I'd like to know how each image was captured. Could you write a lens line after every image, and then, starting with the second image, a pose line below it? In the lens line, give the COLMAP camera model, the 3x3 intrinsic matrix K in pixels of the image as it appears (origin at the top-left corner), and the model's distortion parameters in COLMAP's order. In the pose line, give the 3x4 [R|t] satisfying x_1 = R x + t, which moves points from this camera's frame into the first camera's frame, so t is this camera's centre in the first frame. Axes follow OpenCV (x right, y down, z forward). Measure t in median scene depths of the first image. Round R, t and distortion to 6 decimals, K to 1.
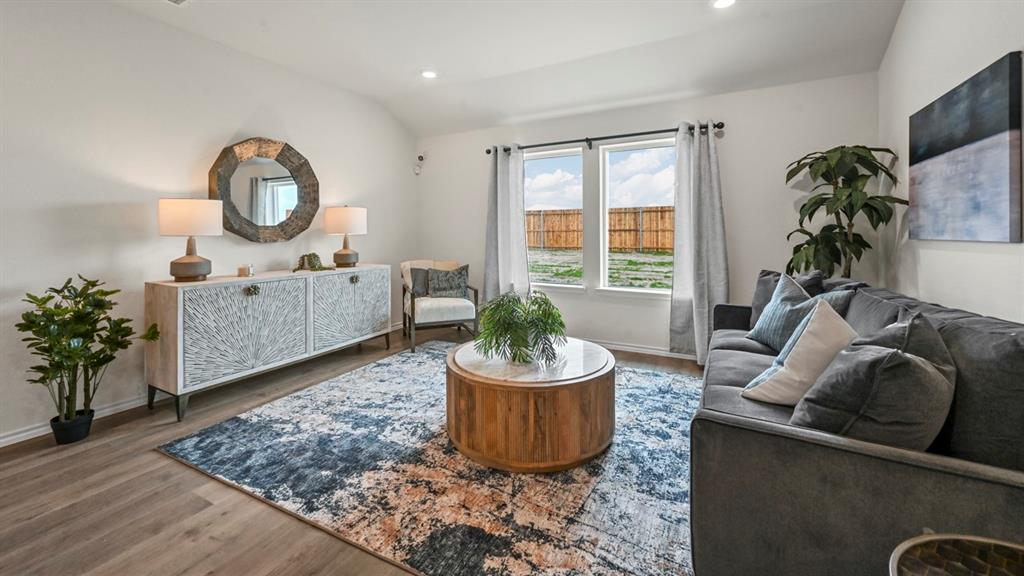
lens RADIAL K [[403.3, 0, 510.1], [0, 403.3, 233.6], [0, 0, 1]] dist [-0.000541, 0.000115]
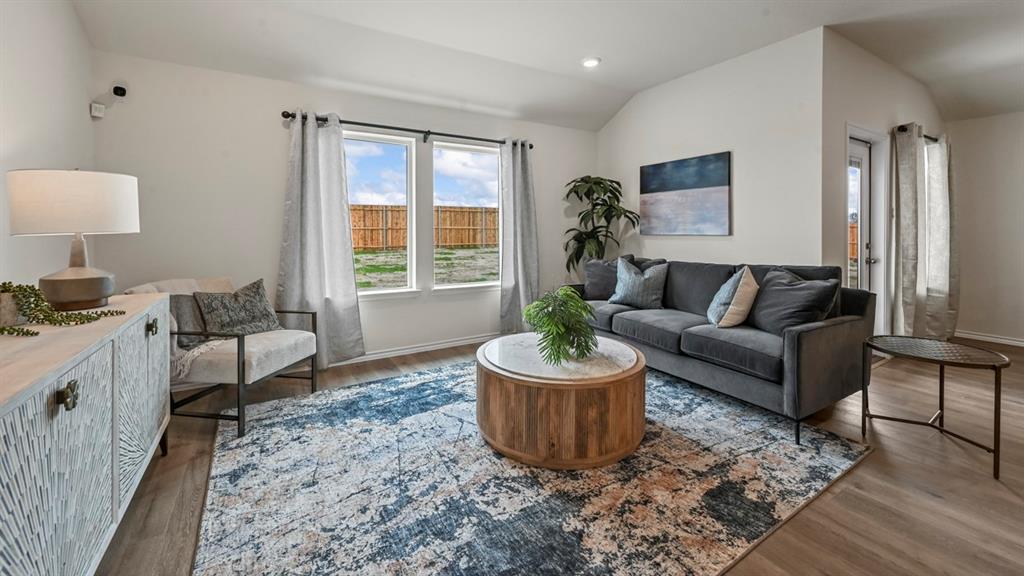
lens RADIAL K [[403.3, 0, 510.1], [0, 403.3, 233.6], [0, 0, 1]] dist [-0.000541, 0.000115]
pose [[0.509075, -0.005122, 0.860707, -0.915369], [0.001321, 0.999986, 0.005169, -0.000689], [-0.860721, -0.001494, 0.509074, 0.618210]]
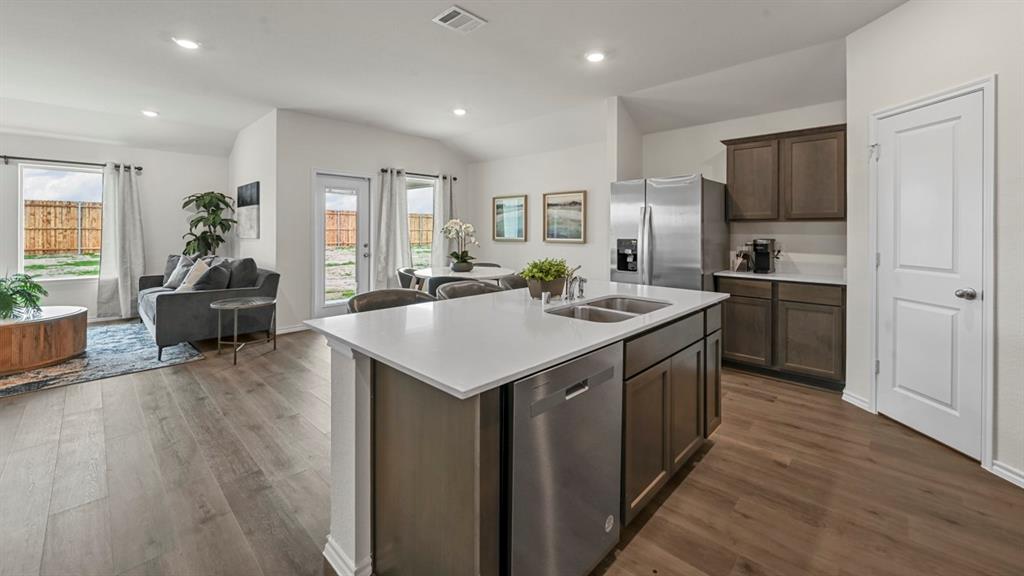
lens RADIAL K [[405.4, 0, 509.1], [0, 405.4, 228.6], [0, 0, 1]] dist [-0.000367, 0.000292]
pose [[0.269602, 0.007841, 0.962940, -0.964758], [-0.001779, 0.999969, -0.007644, -0.026325], [-0.962970, 0.000348, 0.269607, -1.297523]]
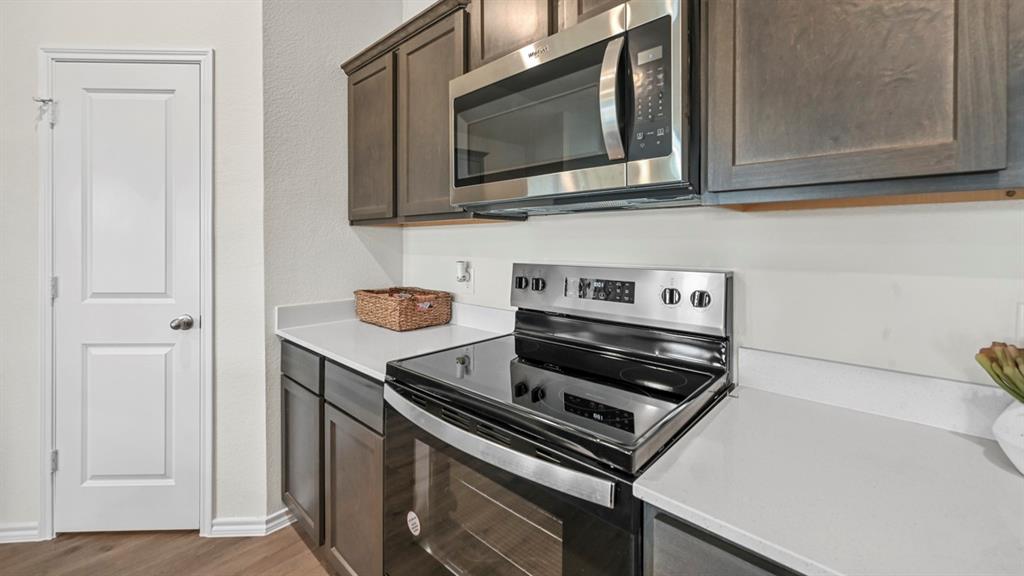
lens RADIAL K [[403.7, 0, 510.4], [0, 403.7, 244.0], [0, 0, 1]] dist [-0.001269, 0.000188]
pose [[-0.966347, 0.002509, 0.257230, -0.516580], [0.004492, 0.999965, 0.007120, -0.027609], [-0.257203, 0.008036, -0.966324, -1.524568]]
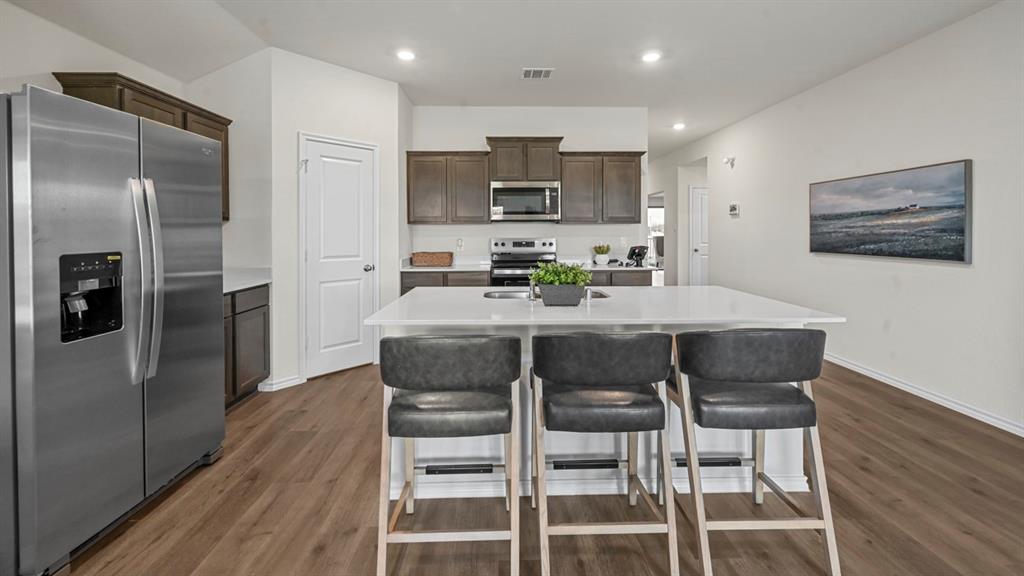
lens RADIAL K [[403.3, 0, 510.1], [0, 403.3, 233.6], [0, 0, 1]] dist [-0.000541, 0.000115]
pose [[-0.868692, 0.007849, -0.495290, 0.547756], [0.003506, 0.999947, 0.009698, -0.032413], [0.495340, 0.006688, -0.868674, -0.408870]]
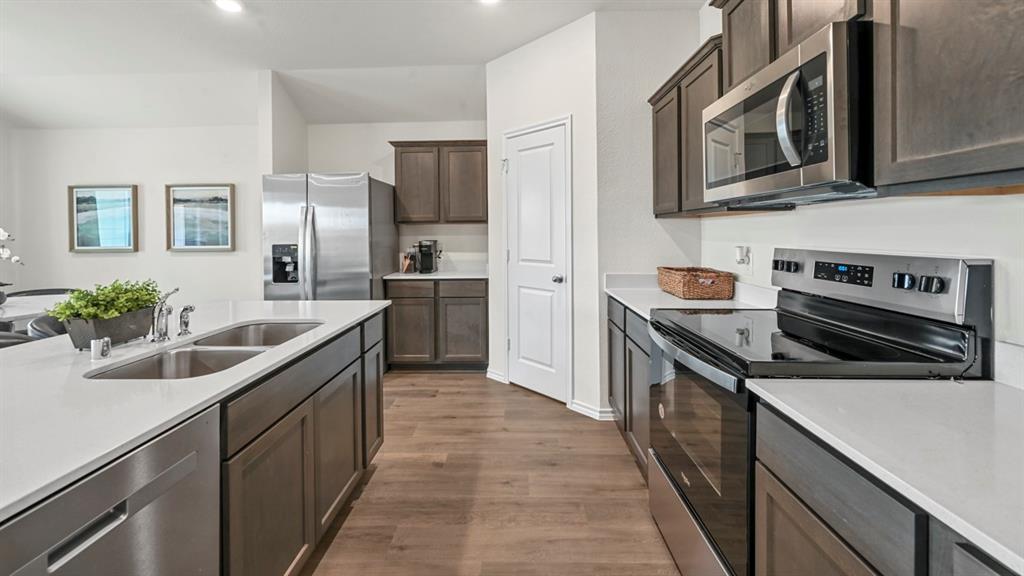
lens RADIAL K [[403.3, 0, 510.1], [0, 403.3, 233.6], [0, 0, 1]] dist [-0.000541, 0.000115]
pose [[-0.451050, 0.003758, 0.892491, -0.803435], [0.013528, 0.999905, 0.002626, -0.027251], [-0.892396, 0.013258, -0.451058, -1.382434]]
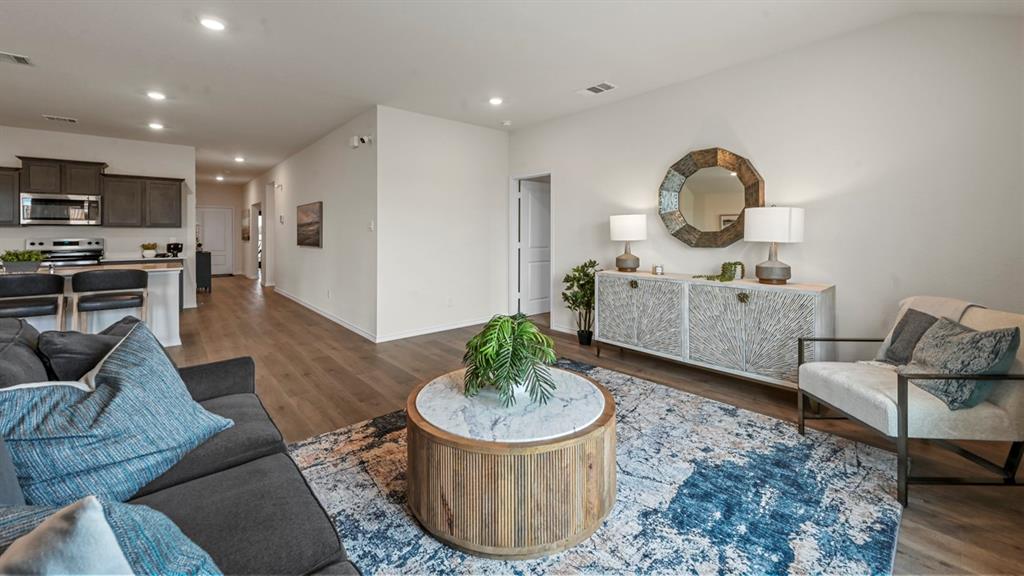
lens RADIAL K [[403.3, 0, 510.1], [0, 403.3, 233.6], [0, 0, 1]] dist [-0.000541, 0.000115]
pose [[-0.359129, 0.004981, -0.933275, 0.844621], [0.000915, 0.999987, 0.004985, -0.031319], [0.933287, 0.000936, -0.359129, 1.347151]]
